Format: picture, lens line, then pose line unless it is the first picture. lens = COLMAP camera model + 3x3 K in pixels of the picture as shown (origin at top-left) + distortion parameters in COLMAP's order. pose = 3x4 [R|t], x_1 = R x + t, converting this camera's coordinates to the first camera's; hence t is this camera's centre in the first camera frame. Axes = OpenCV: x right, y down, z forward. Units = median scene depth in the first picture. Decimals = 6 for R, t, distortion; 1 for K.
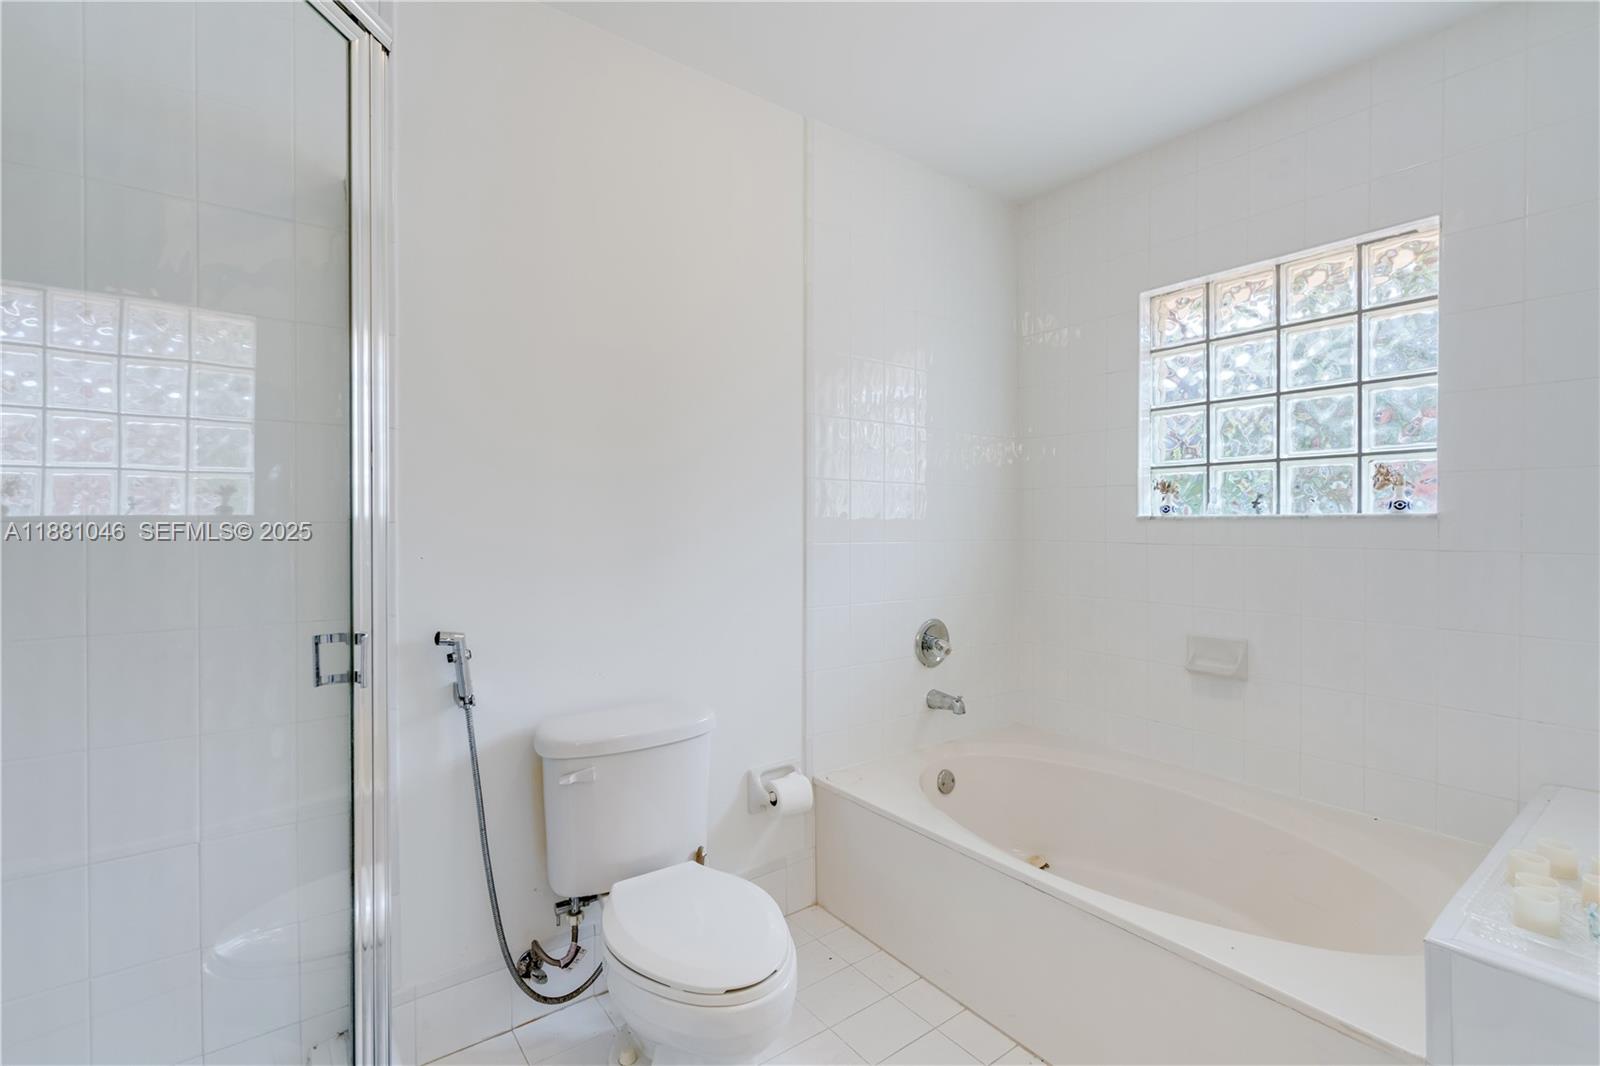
lens RADIAL K [[724.4, 0, 804.7], [0, 724.4, 538.6], [0, 0, 1]] dist [0.003669, 0.001038]
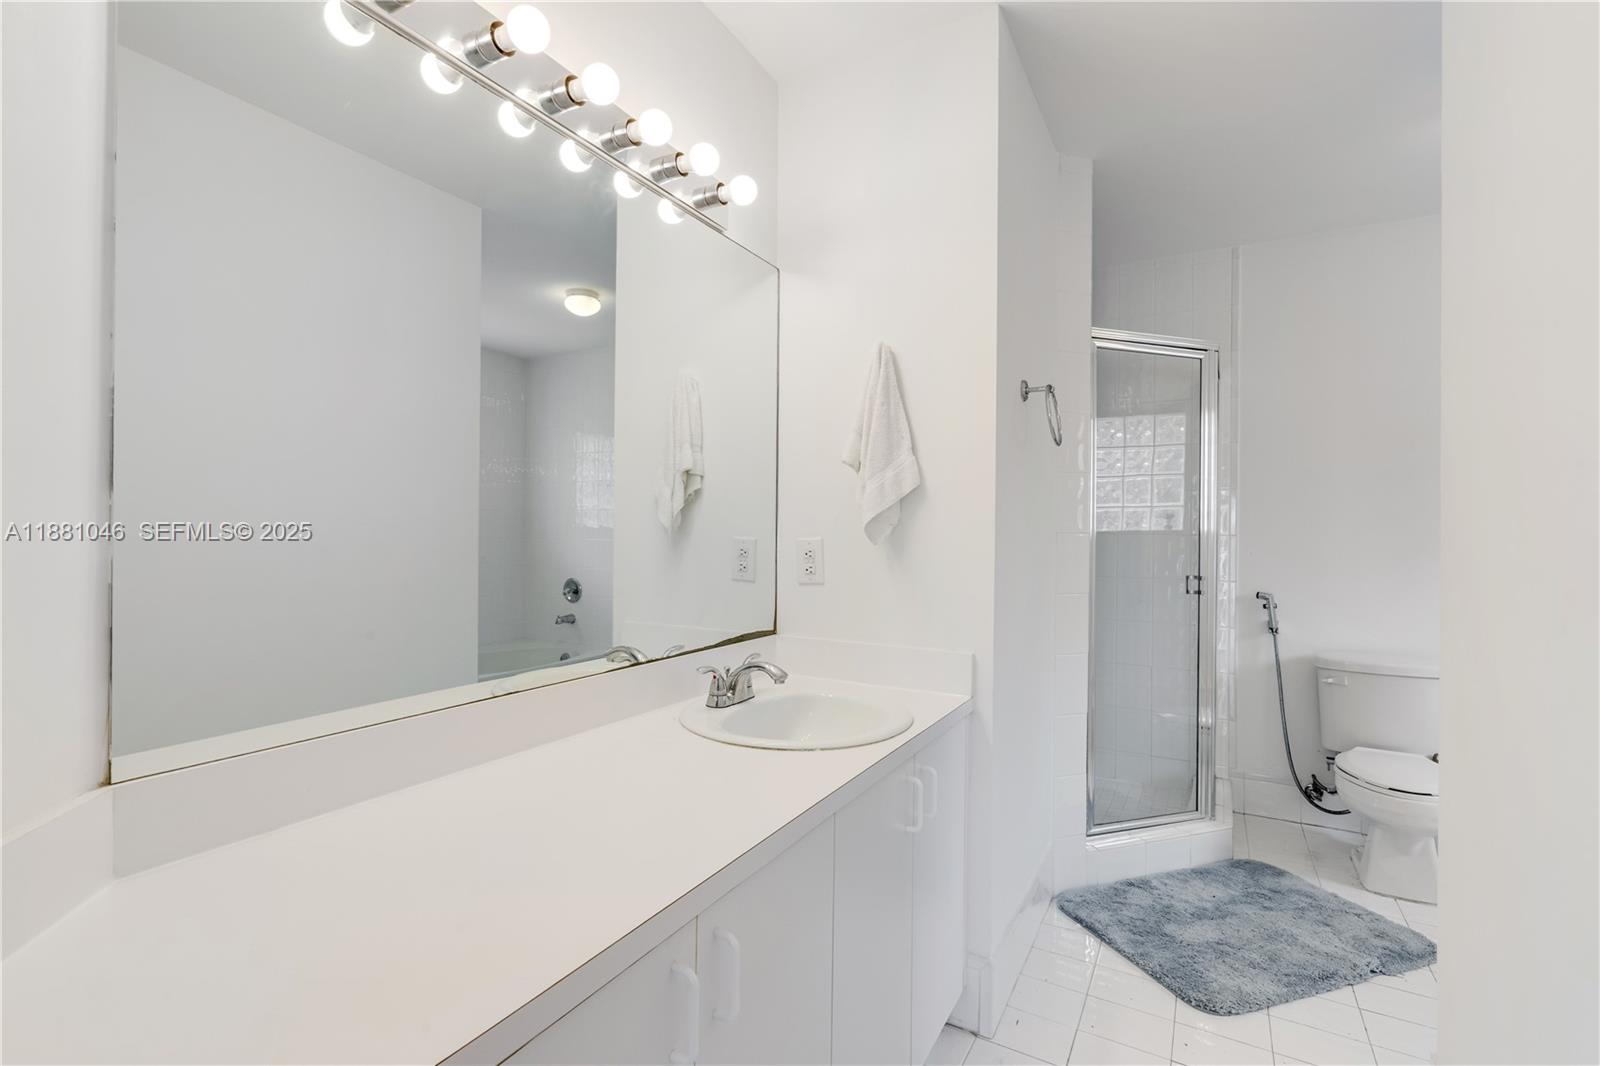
lens RADIAL K [[724.4, 0, 801.9], [0, 724.4, 536.4], [0, 0, 1]] dist [0.003669, 0.001038]
pose [[0.404780, 0.005666, -0.914397, 0.525531], [-0.020792, 0.999779, -0.003009, 0.008043], [0.914178, 0.020230, 0.404808, -0.613332]]
